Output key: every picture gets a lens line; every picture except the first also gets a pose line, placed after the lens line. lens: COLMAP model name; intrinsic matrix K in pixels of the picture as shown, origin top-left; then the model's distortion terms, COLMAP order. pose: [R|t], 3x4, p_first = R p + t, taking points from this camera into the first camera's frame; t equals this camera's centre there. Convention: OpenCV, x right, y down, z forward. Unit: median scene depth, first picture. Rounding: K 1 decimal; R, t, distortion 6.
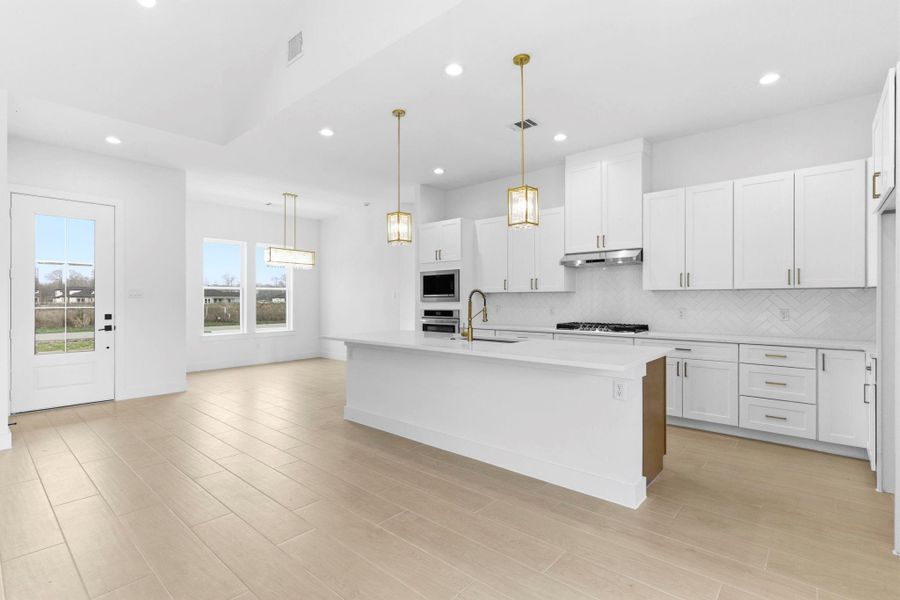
lens RADIAL K [[428.3, 0, 445.2], [0, 428.3, 300.9], [0, 0, 1]] dist [0.000999, -0.000058]
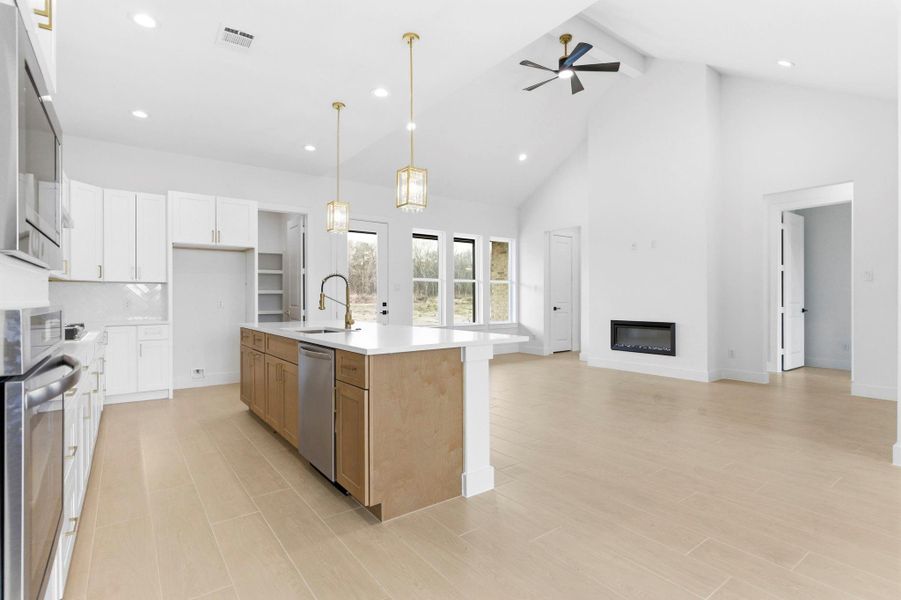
lens RADIAL K [[440.2, 0, 446.9], [0, 440.2, 300.4], [0, 0, 1]] dist [-0.002468, -0.000164]
pose [[-0.978594, 0.005095, 0.205736, -0.284497], [0.005508, 0.999984, 0.001438, 0.024725], [-0.205725, 0.002540, -0.978606, 1.521195]]
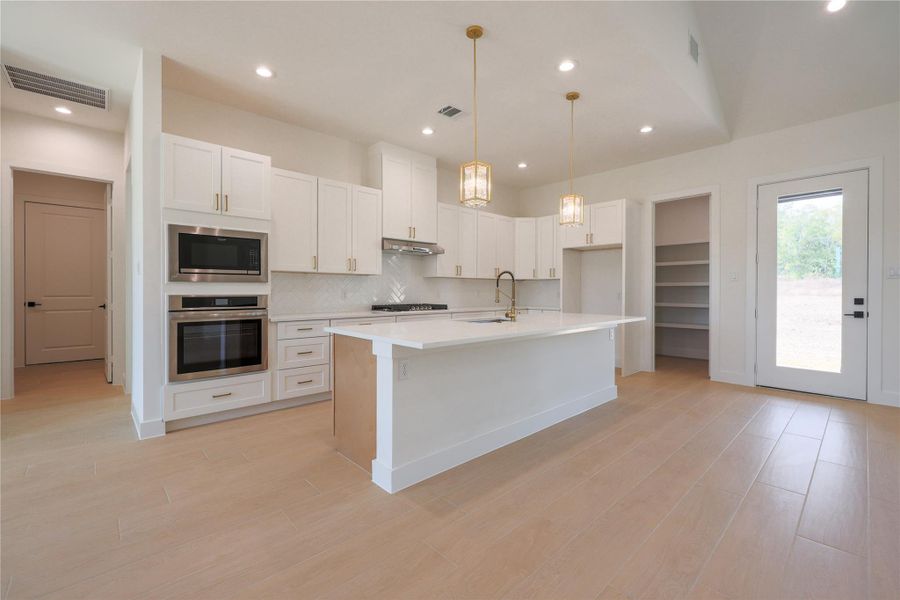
lens RADIAL K [[385.7, 0, 447.5], [0, 385.7, 292.7], [0, 0, 1]] dist [0.002188, 0.000198]
pose [[0.096839, -0.004664, 0.995289, -0.686974], [-0.002488, 0.999985, 0.004928, 0.017872], [-0.995297, -0.002954, 0.096826, 0.851060]]
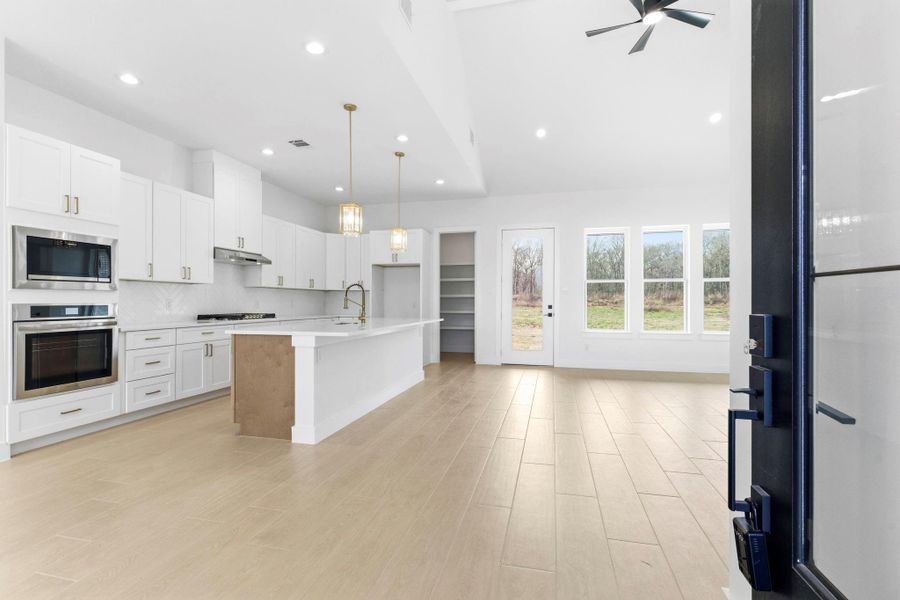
lens RADIAL K [[428.3, 0, 445.2], [0, 428.3, 300.9], [0, 0, 1]] dist [0.000999, -0.000058]
pose [[-0.462734, 0.002828, 0.886493, -0.970708], [-0.000807, 0.999993, -0.003612, 0.024056], [-0.886497, -0.002386, -0.462729, 1.104573]]
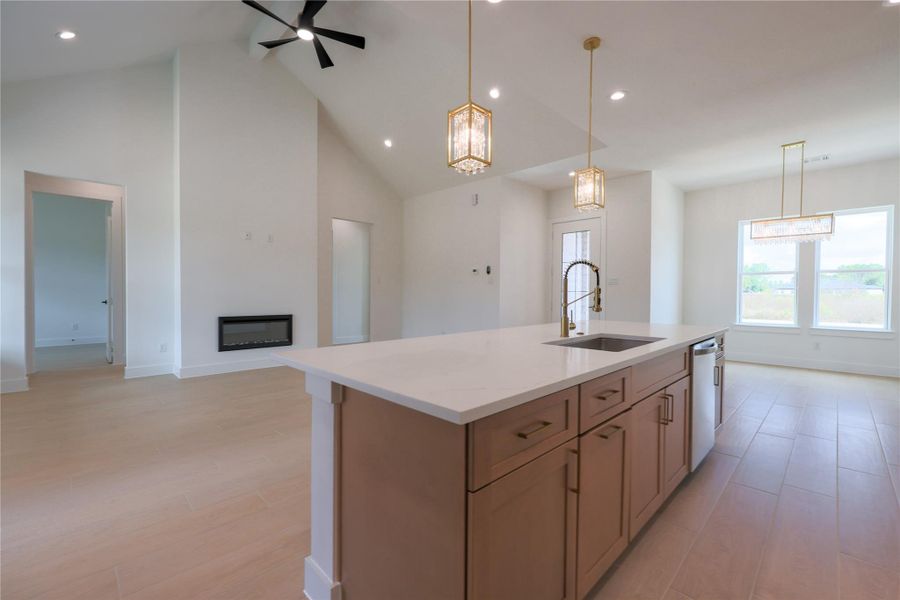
lens RADIAL K [[376.2, 0, 446.4], [0, 376.2, 299.6], [0, 0, 1]] dist [-0.000305, 0.000077]
pose [[-0.066313, 0.023571, -0.997520, 0.525053], [-0.006093, 0.999693, 0.024027, 0.015760], [0.997780, 0.007672, -0.066149, 0.672254]]
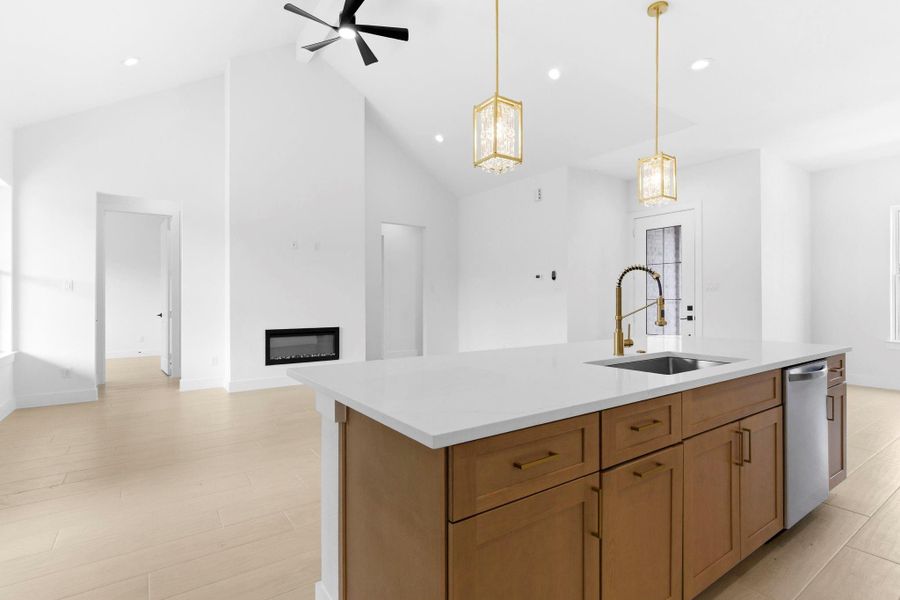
lens RADIAL K [[428.3, 0, 445.2], [0, 428.3, 300.9], [0, 0, 1]] dist [0.000999, -0.000058]
pose [[-0.237285, 0.004937, -0.971428, 0.533503], [0.003892, 0.999984, 0.004132, 0.011968], [0.971432, -0.002800, -0.237300, 0.719232]]
